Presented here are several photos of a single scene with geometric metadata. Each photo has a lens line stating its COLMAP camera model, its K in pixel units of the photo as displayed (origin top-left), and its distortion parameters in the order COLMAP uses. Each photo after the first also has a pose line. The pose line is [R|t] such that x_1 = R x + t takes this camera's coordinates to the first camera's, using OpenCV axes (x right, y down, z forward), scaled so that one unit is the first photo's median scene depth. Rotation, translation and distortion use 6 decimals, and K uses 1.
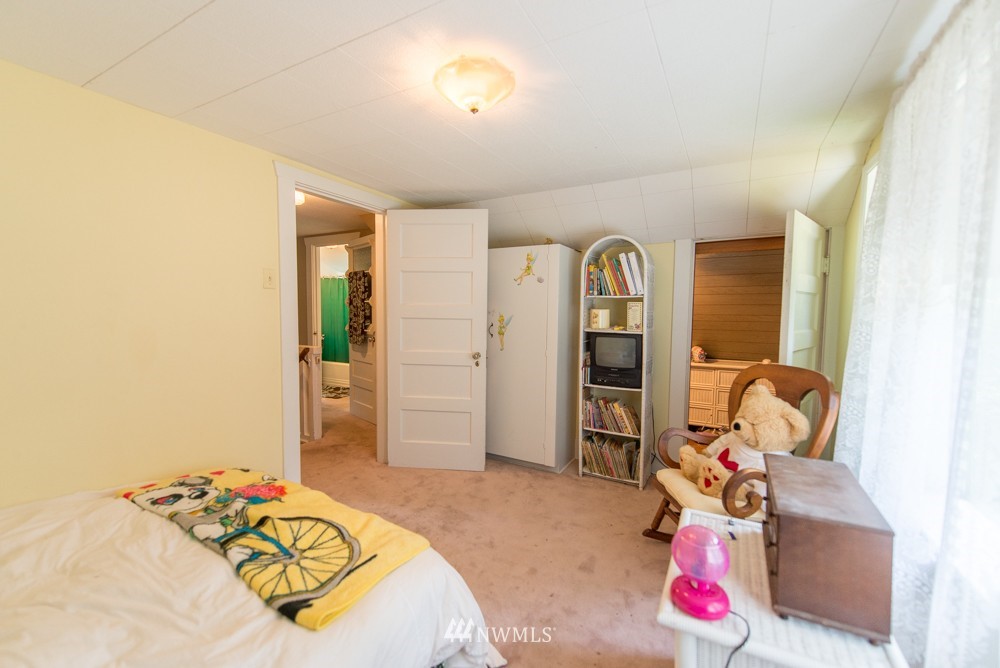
lens RADIAL K [[414.5, 0, 498.4], [0, 414.5, 335.4], [0, 0, 1]] dist [0.012546, -0.000048]
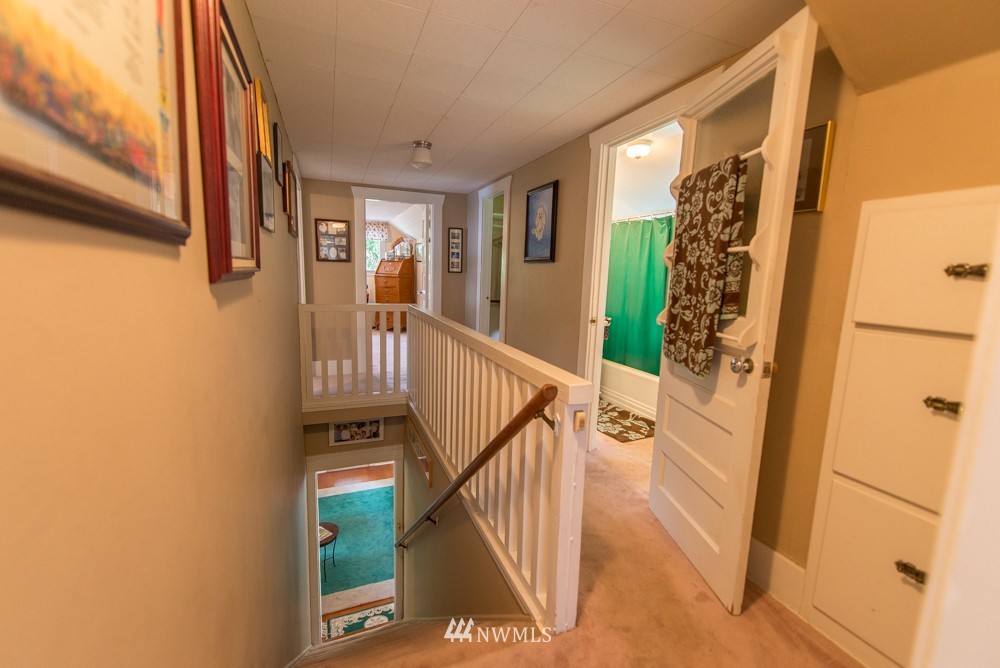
lens RADIAL K [[414.5, 0, 498.6], [0, 414.5, 331.7], [0, 0, 1]] dist [0.012546, -0.000048]
pose [[0.783950, 0.102741, -0.612263, -0.246744], [-0.063163, 0.994293, 0.085973, -0.031865], [0.617602, -0.028726, 0.785966, 0.596551]]
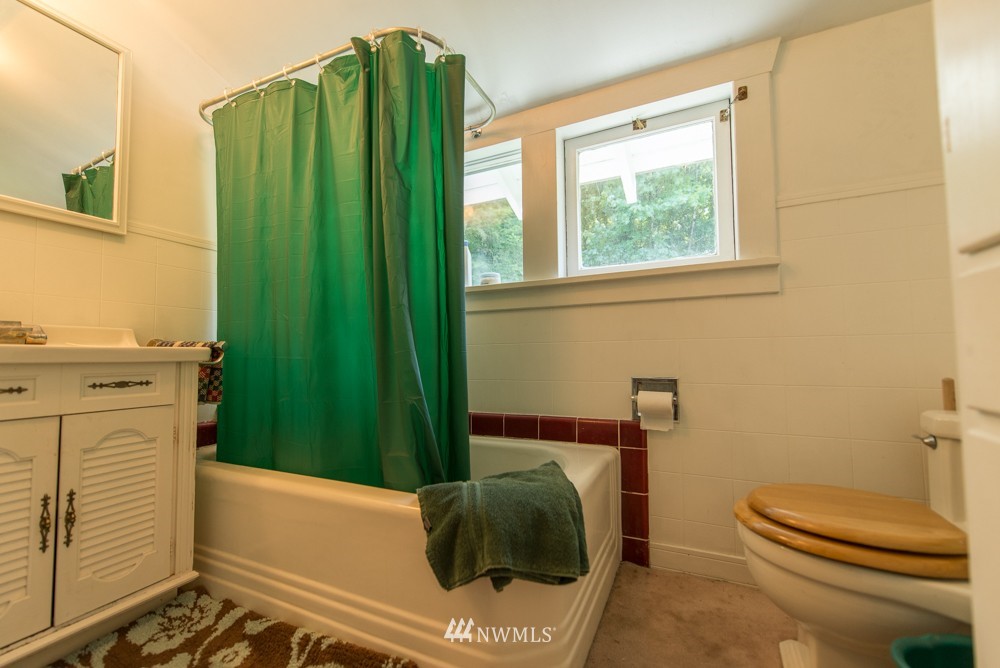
lens RADIAL K [[414.5, 0, 497.6], [0, 414.5, 334.2], [0, 0, 1]] dist [0.012546, -0.000048]
pose [[0.997517, -0.017466, 0.068229, -0.409446], [0.024700, 0.993988, -0.106665, 0.030135], [-0.065956, 0.108086, 0.991951, 1.085901]]
